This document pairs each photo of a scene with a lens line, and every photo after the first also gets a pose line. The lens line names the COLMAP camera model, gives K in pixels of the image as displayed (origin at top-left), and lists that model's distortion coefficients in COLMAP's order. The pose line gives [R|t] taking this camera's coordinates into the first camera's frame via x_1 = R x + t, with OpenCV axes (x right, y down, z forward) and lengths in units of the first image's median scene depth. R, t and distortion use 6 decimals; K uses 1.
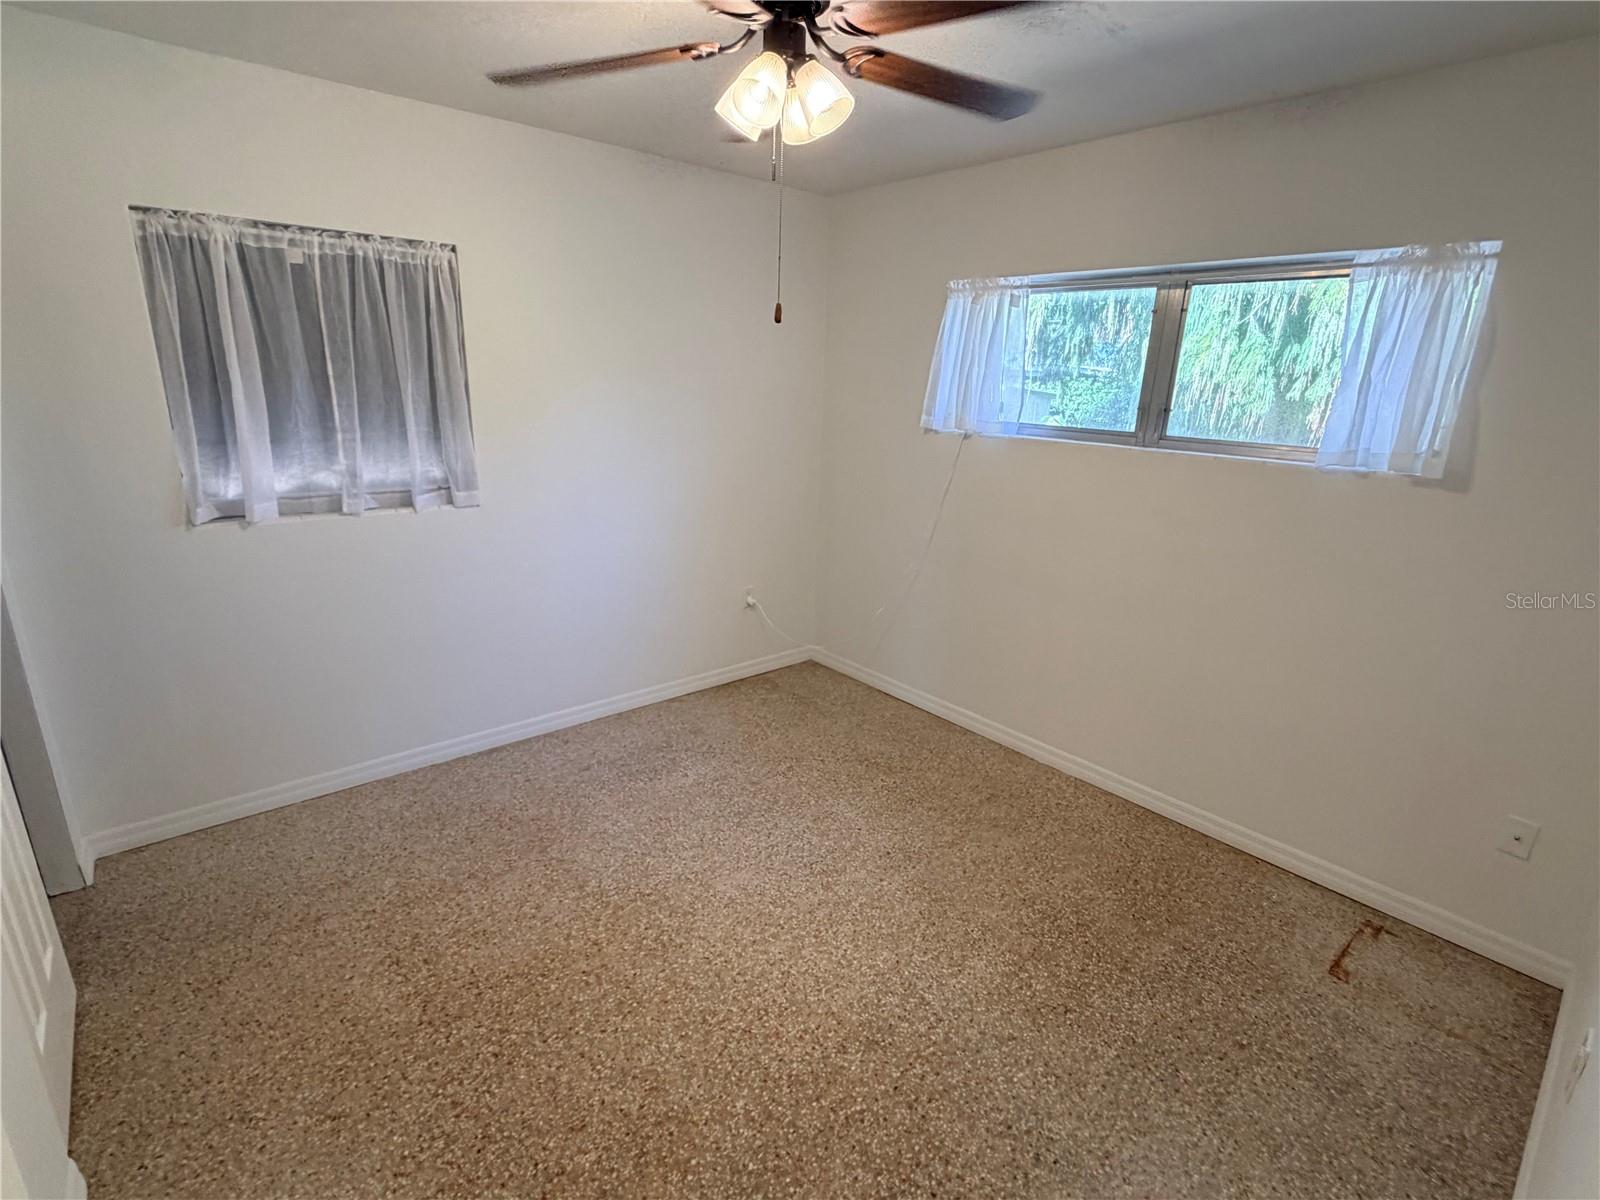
lens RADIAL K [[762.2, 0, 800.0], [0, 762.2, 600.0], [0, 0, 1]] dist [0.000312, 0.000027]
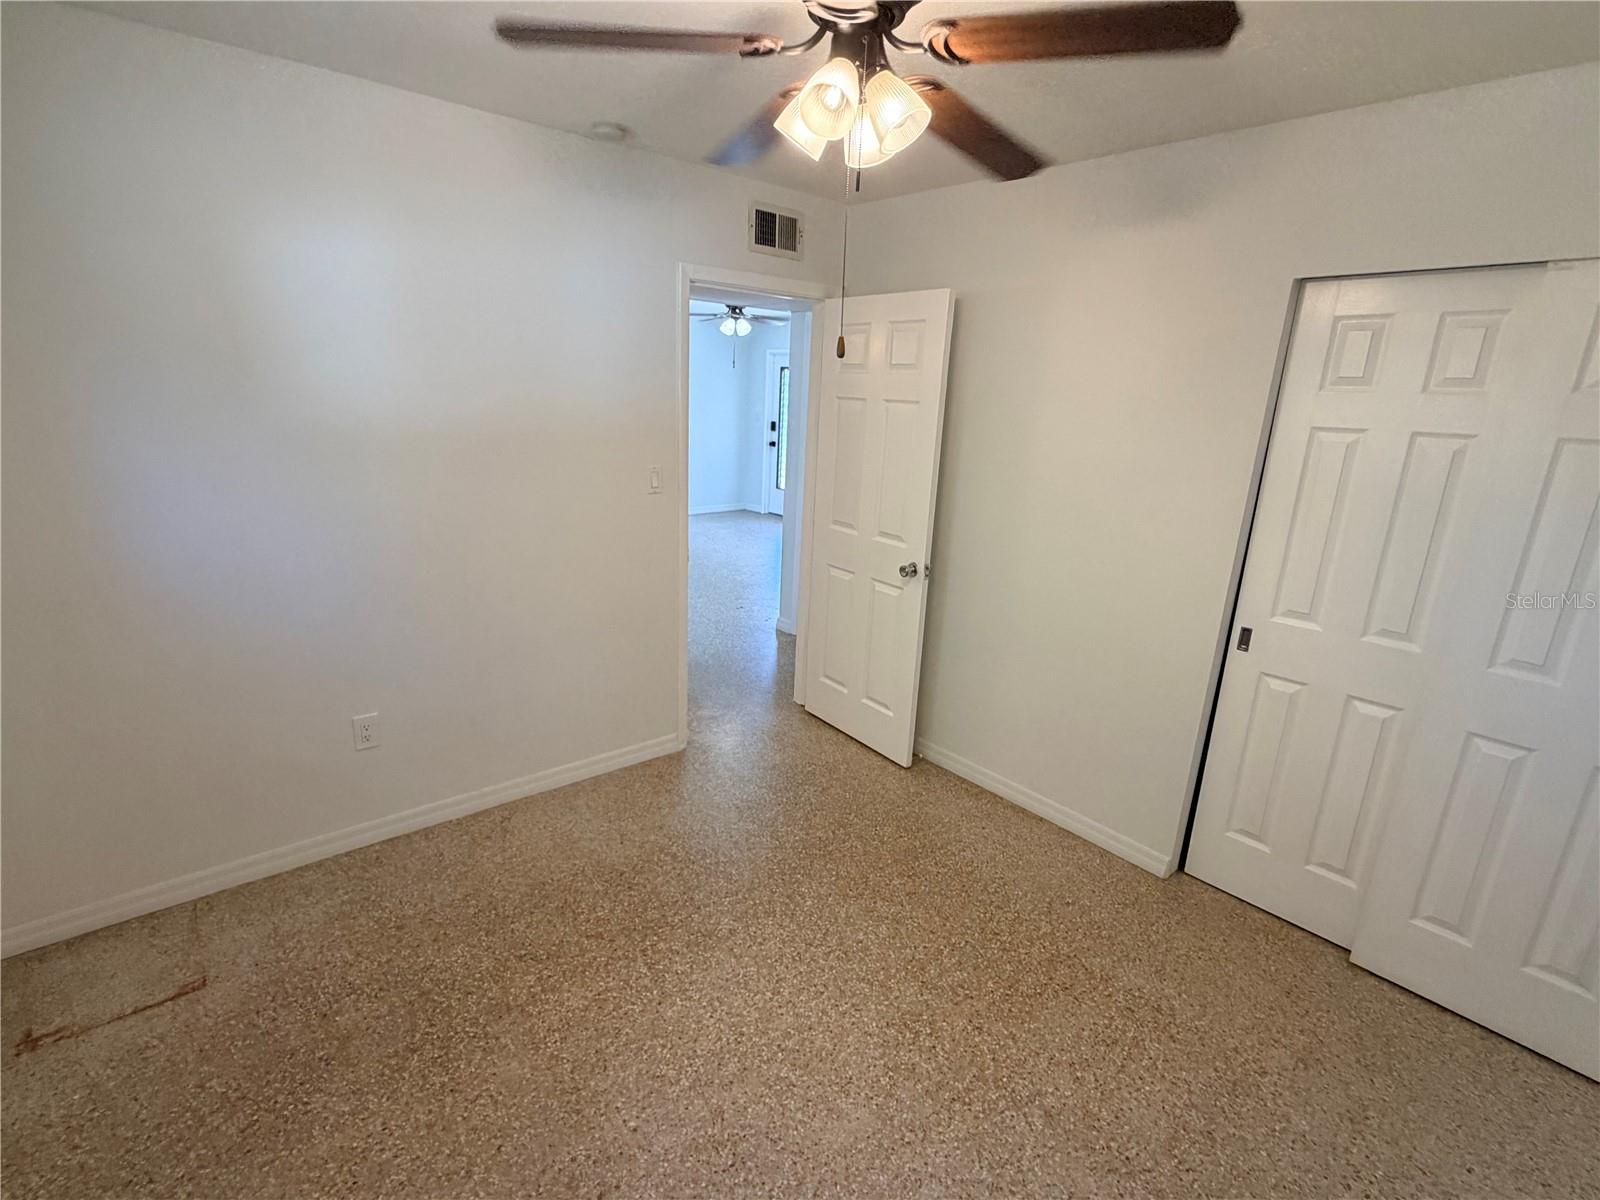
lens RADIAL K [[762.2, 0, 800.0], [0, 762.2, 600.0], [0, 0, 1]] dist [0.000312, 0.000027]
pose [[-0.997023, -0.074363, -0.020390, 0.009070], [-0.073759, 0.842692, 0.533320, -0.486800], [-0.022477, 0.533236, -0.845668, 1.556319]]
